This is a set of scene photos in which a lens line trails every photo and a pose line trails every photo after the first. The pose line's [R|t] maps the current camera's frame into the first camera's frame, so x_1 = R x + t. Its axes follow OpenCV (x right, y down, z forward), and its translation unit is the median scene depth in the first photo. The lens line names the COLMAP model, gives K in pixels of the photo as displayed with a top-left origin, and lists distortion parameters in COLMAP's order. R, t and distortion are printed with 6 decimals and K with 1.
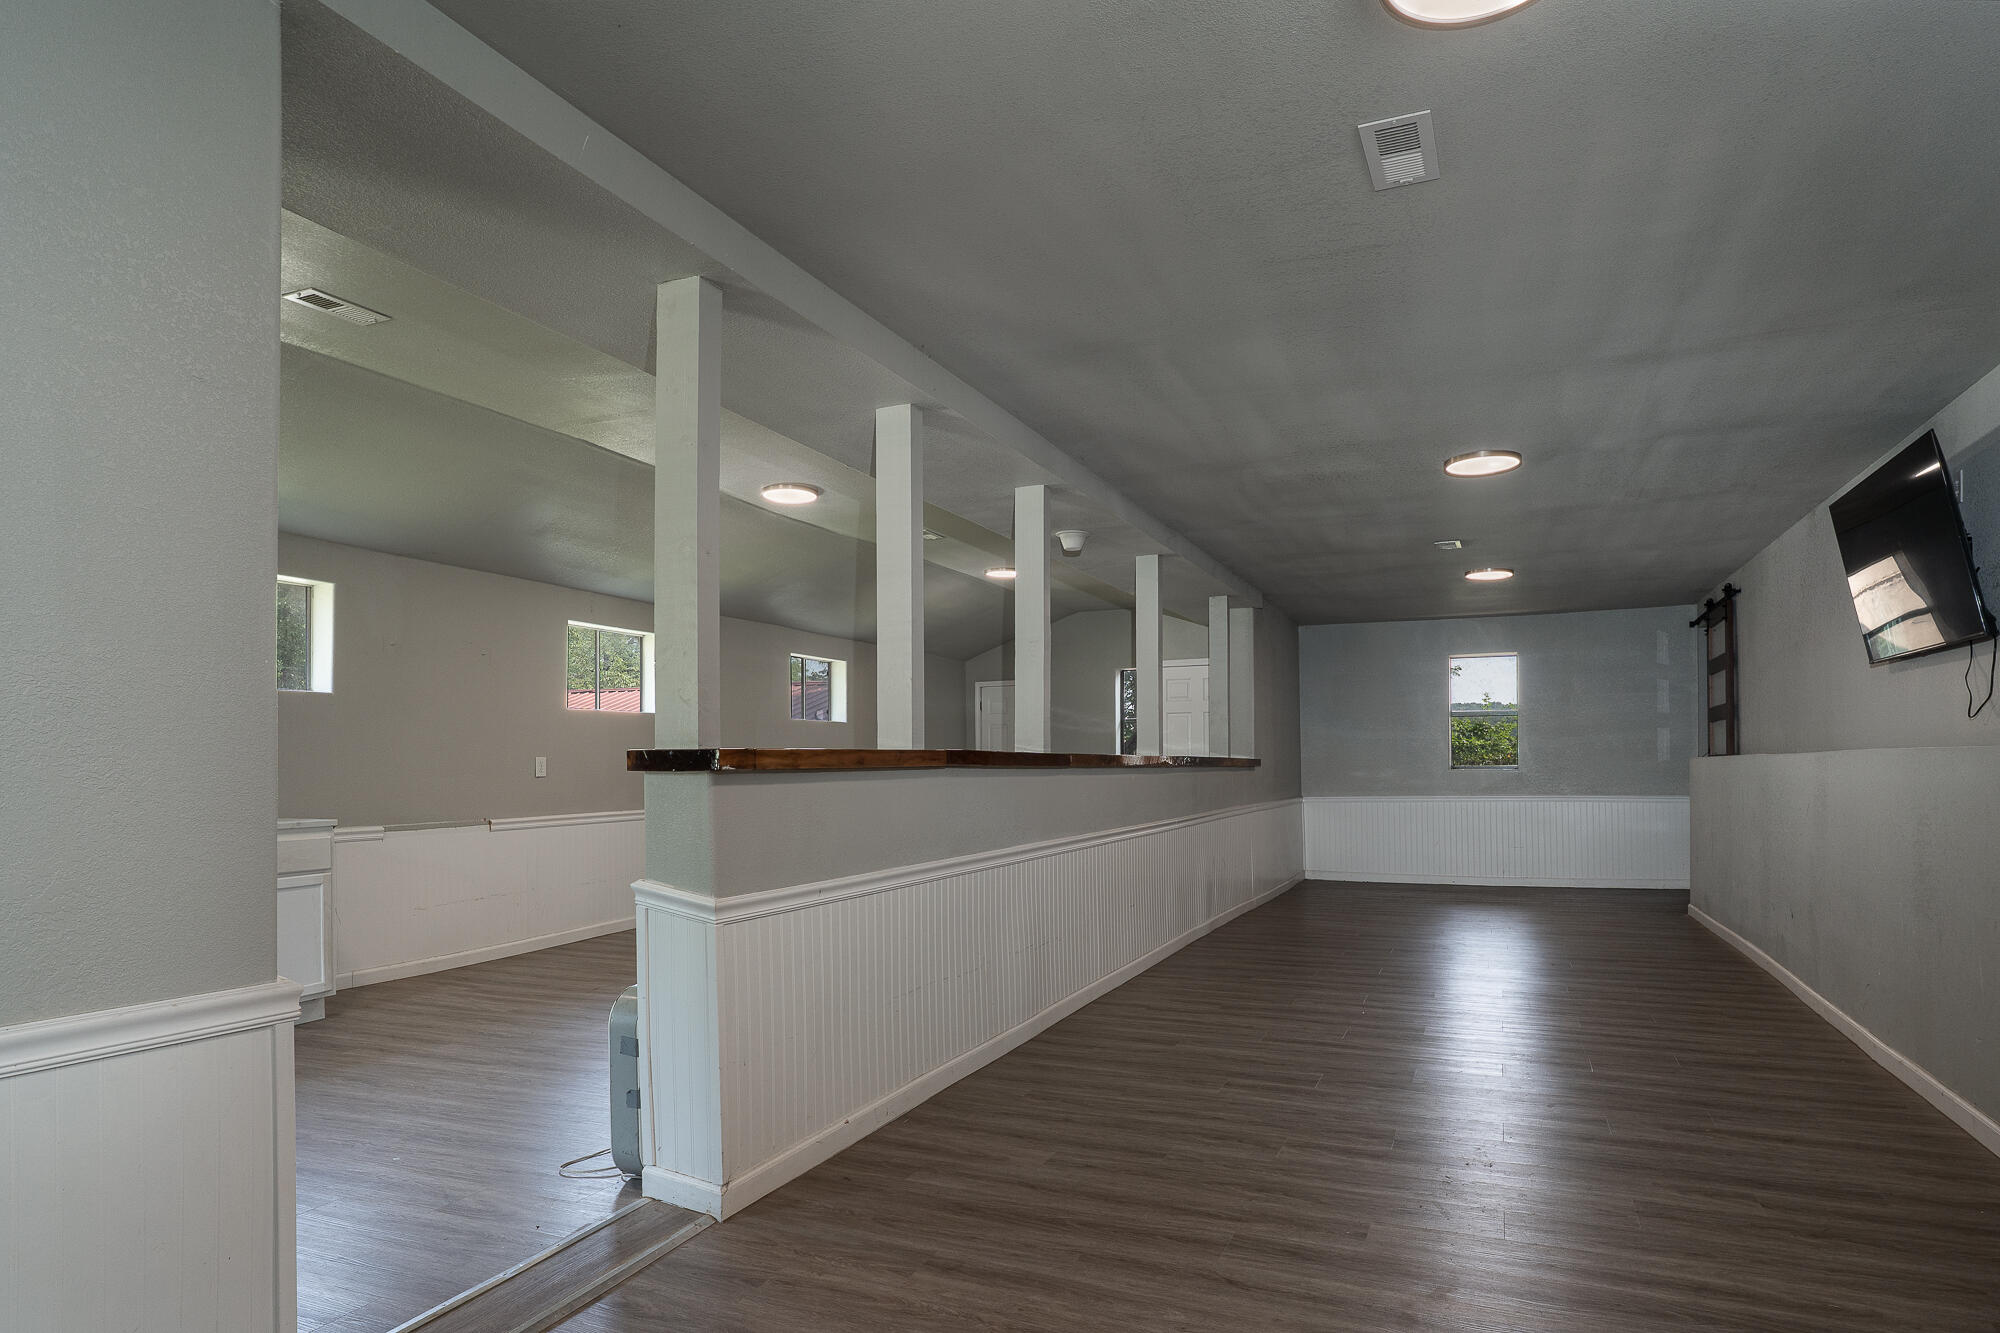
lens RADIAL K [[1142.9, 0, 990.9], [0, 1142.9, 668.0], [0, 0, 1]] dist [0.003674, 0.002318]
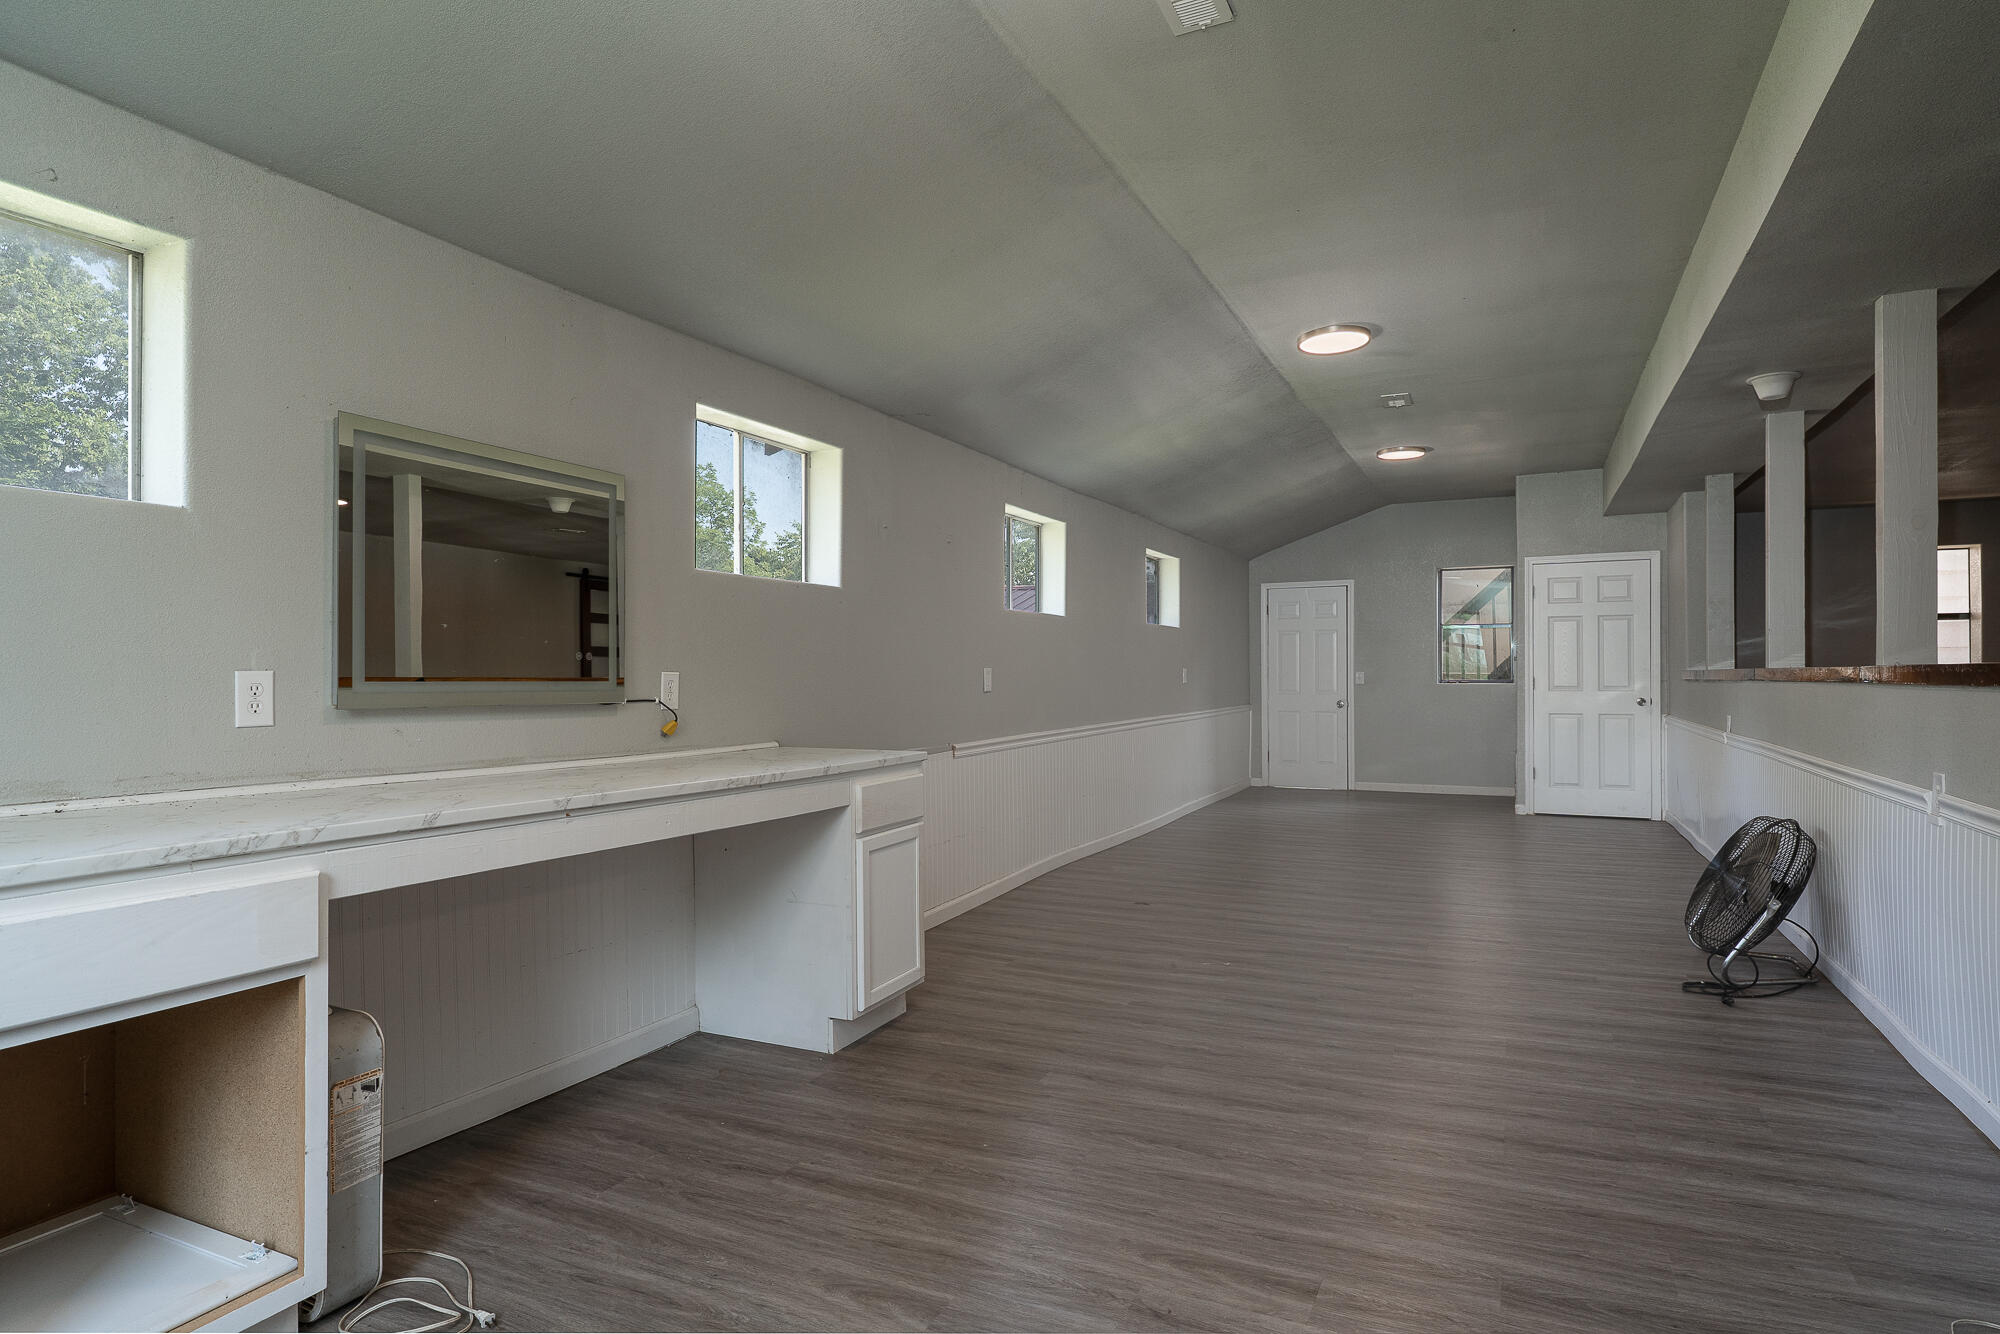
lens RADIAL K [[1142.9, 0, 1004.5], [0, 1142.9, 659.9], [0, 0, 1]] dist [0.003674, 0.002318]
pose [[0.998994, 0.000934, -0.044824, -0.431842], [0.002424, 0.997196, 0.074798, 0.010589], [0.044769, -0.074832, 0.996191, 0.226797]]
